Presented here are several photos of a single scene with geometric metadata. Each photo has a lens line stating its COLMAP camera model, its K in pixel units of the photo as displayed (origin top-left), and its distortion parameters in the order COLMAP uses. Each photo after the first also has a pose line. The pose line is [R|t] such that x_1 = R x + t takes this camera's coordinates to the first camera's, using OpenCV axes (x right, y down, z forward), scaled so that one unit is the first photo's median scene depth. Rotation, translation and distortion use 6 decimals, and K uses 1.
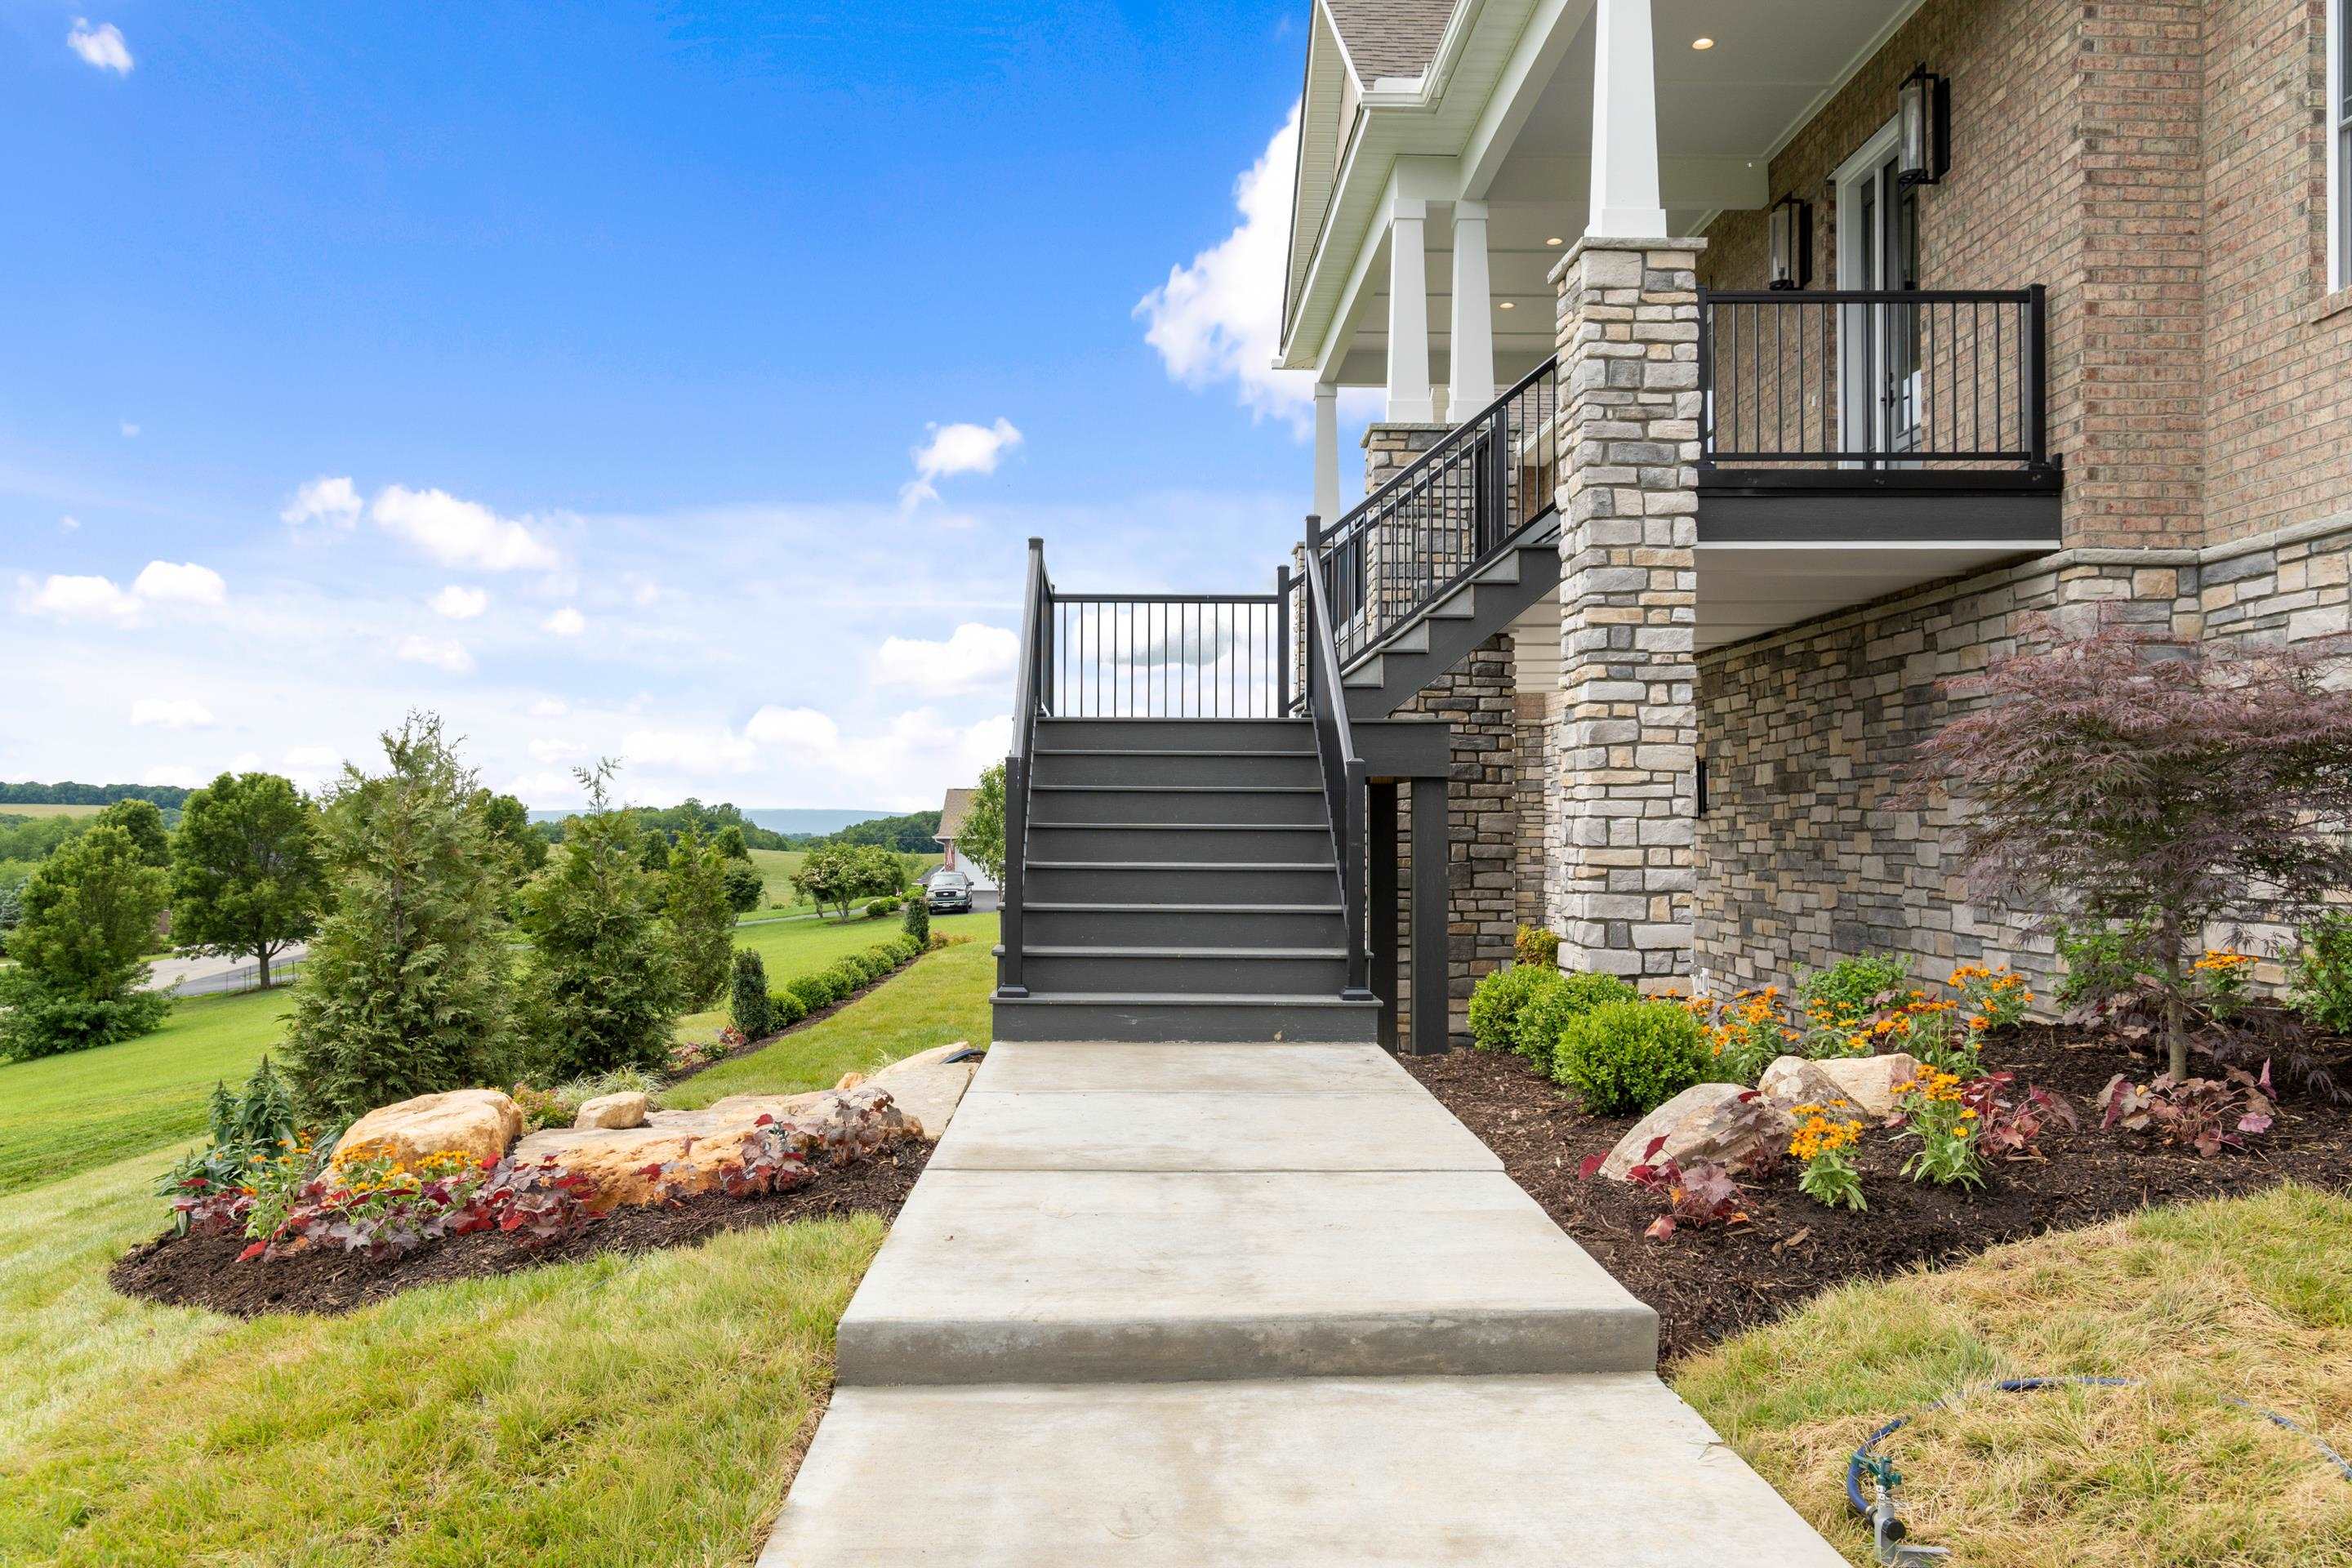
lens RADIAL K [[1767.9, 0, 1148.7], [0, 1767.9, 796.8], [0, 0, 1]] dist [-0.006774, 0.010204]
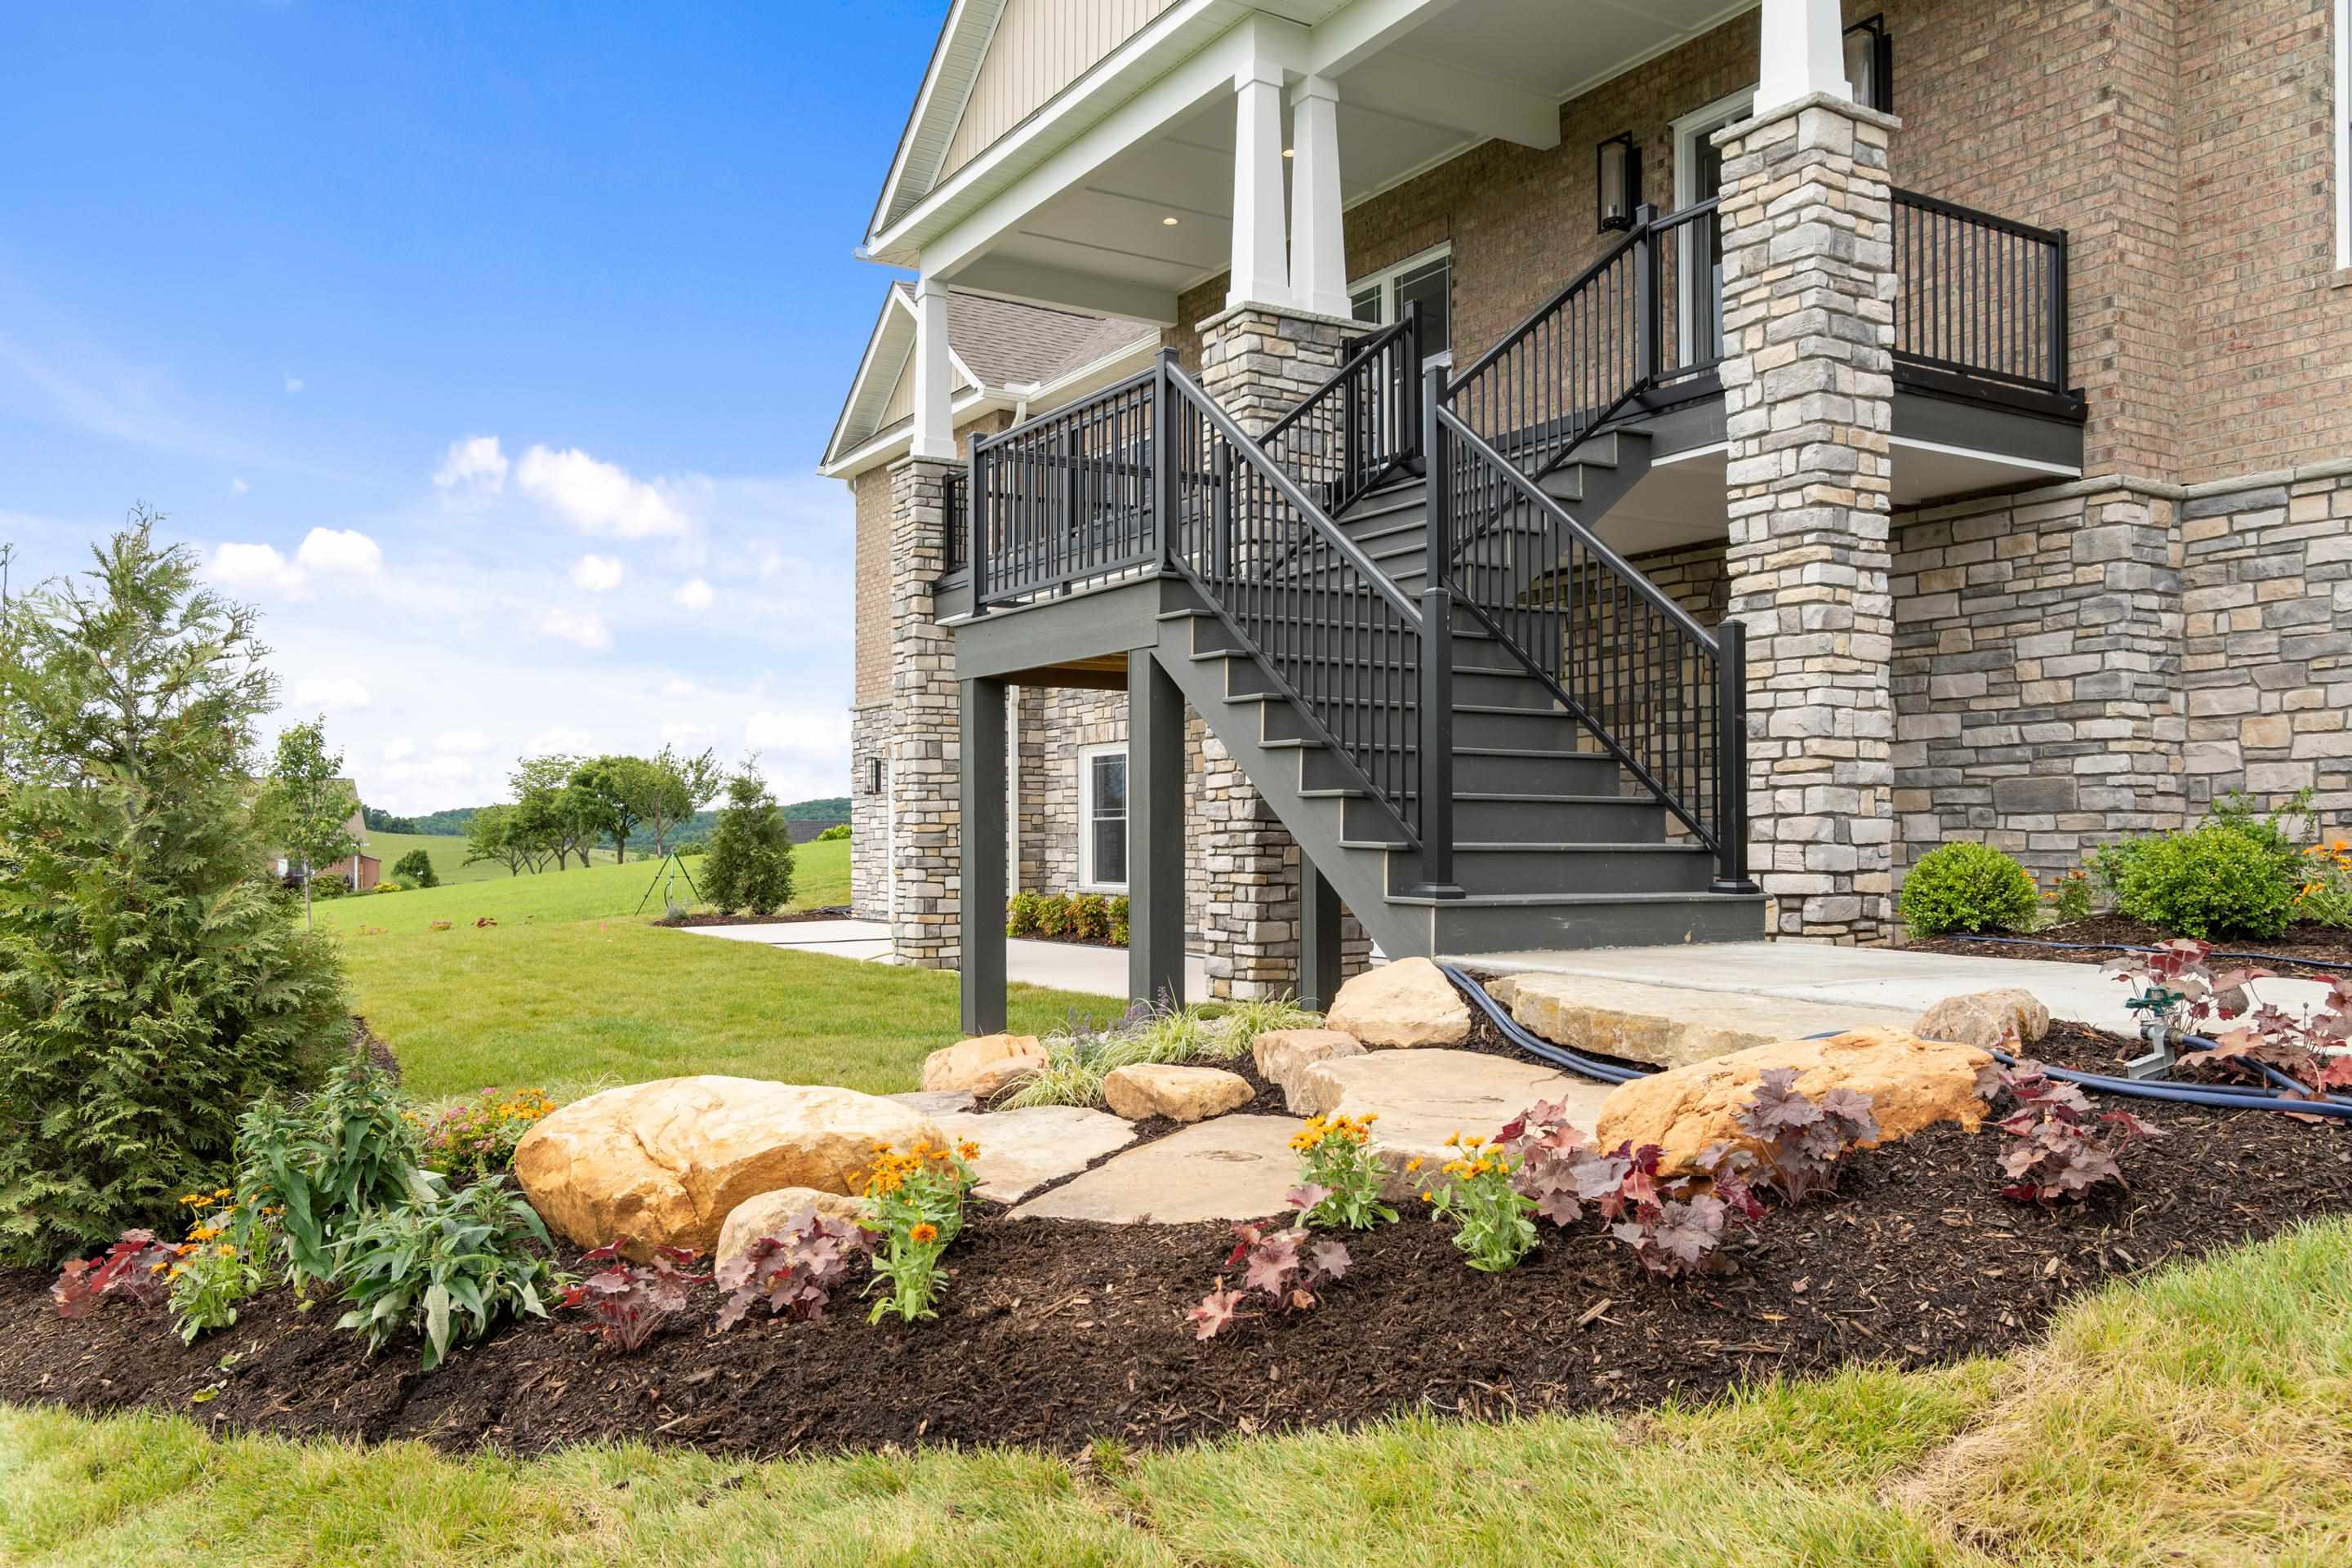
lens RADIAL K [[1773.9, 0, 1150.4], [0, 1773.9, 823.6], [0, 0, 1]] dist [-0.025109, 0.031121]
pose [[0.859939, 0.000238, 0.510397, -0.534034], [-0.003382, 0.999981, 0.005231, 0.069858], [-0.510386, -0.006224, 0.859923, 0.361065]]
